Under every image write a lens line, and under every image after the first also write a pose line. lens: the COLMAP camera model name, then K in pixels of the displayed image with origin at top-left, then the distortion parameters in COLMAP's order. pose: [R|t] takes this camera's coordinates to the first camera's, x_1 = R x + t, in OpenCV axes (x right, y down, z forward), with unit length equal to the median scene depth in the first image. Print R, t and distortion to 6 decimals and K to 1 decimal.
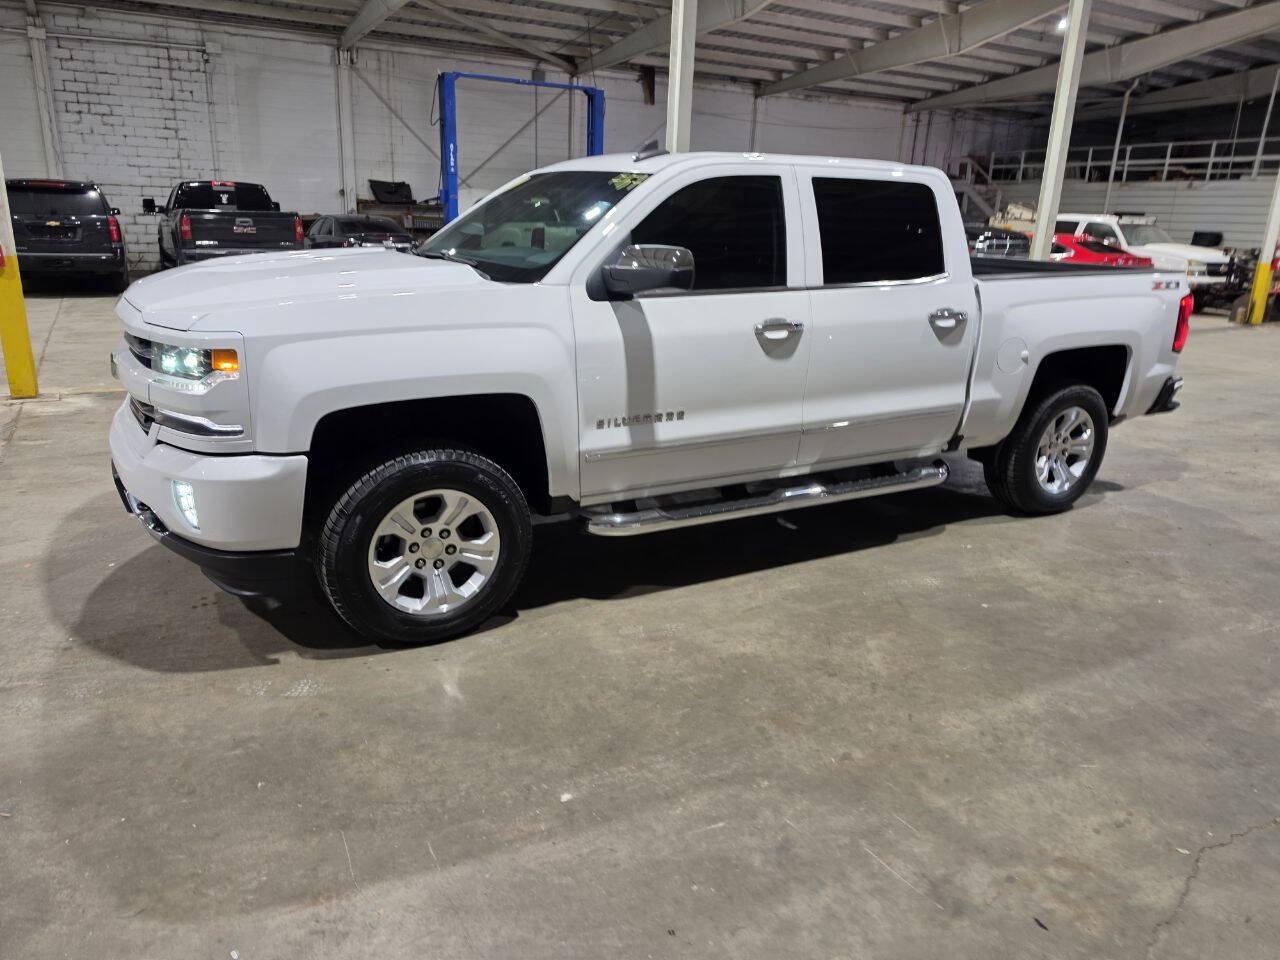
lens RADIAL K [[903.4, 0, 632.6], [0, 903.4, 473.8], [0, 0, 1]] dist [0.022517, -0.019989]
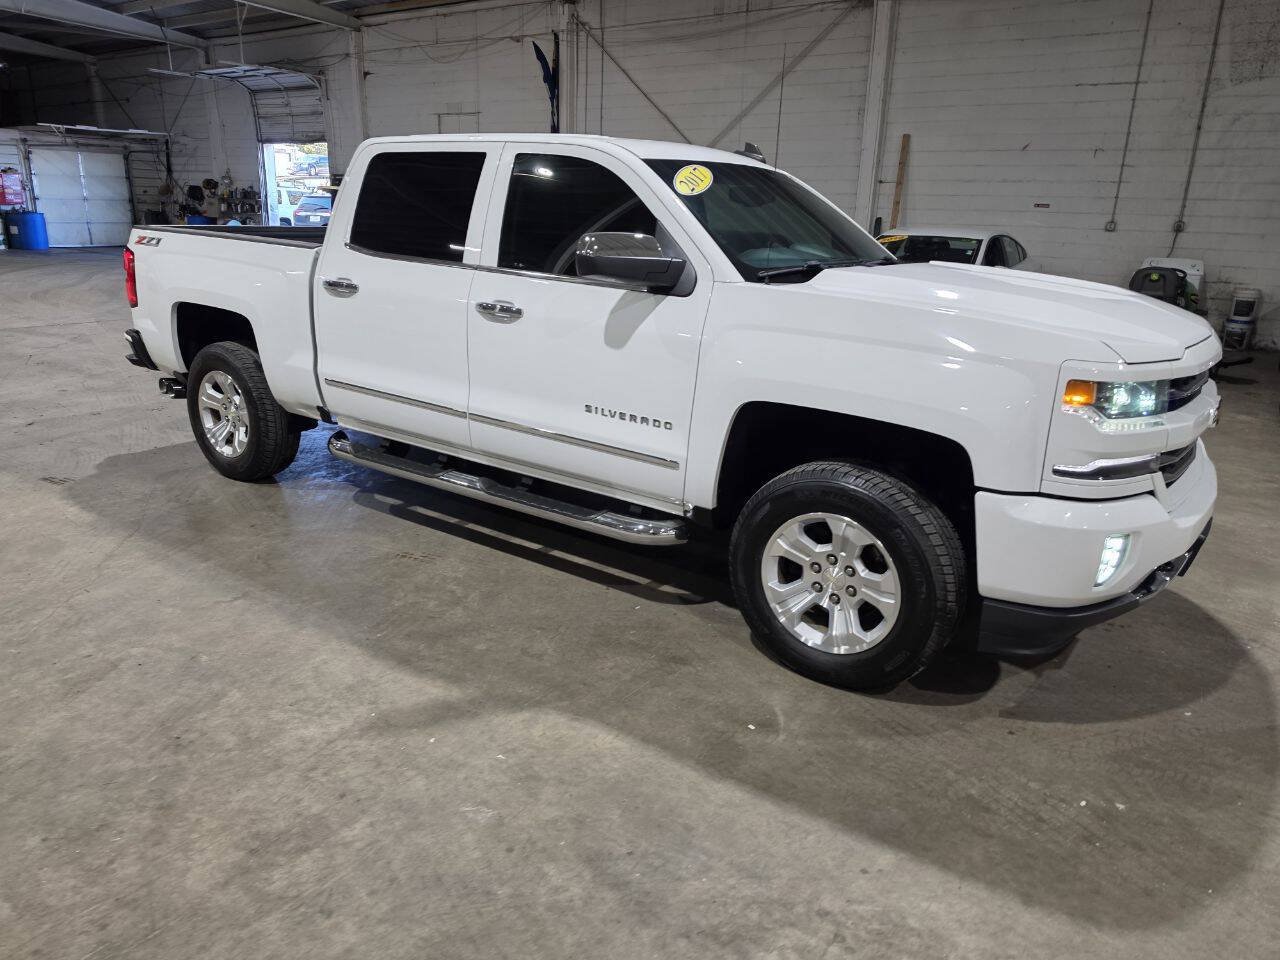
lens RADIAL K [[891.7, 0, 634.1], [0, 891.7, 460.8], [0, 0, 1]] dist [0.052721, -0.056939]
pose [[0.415791, 0.234849, -0.878615, 0.864389], [-0.275832, 0.953143, 0.124237, -0.131730], [0.866622, 0.190693, 0.461087, 0.563004]]
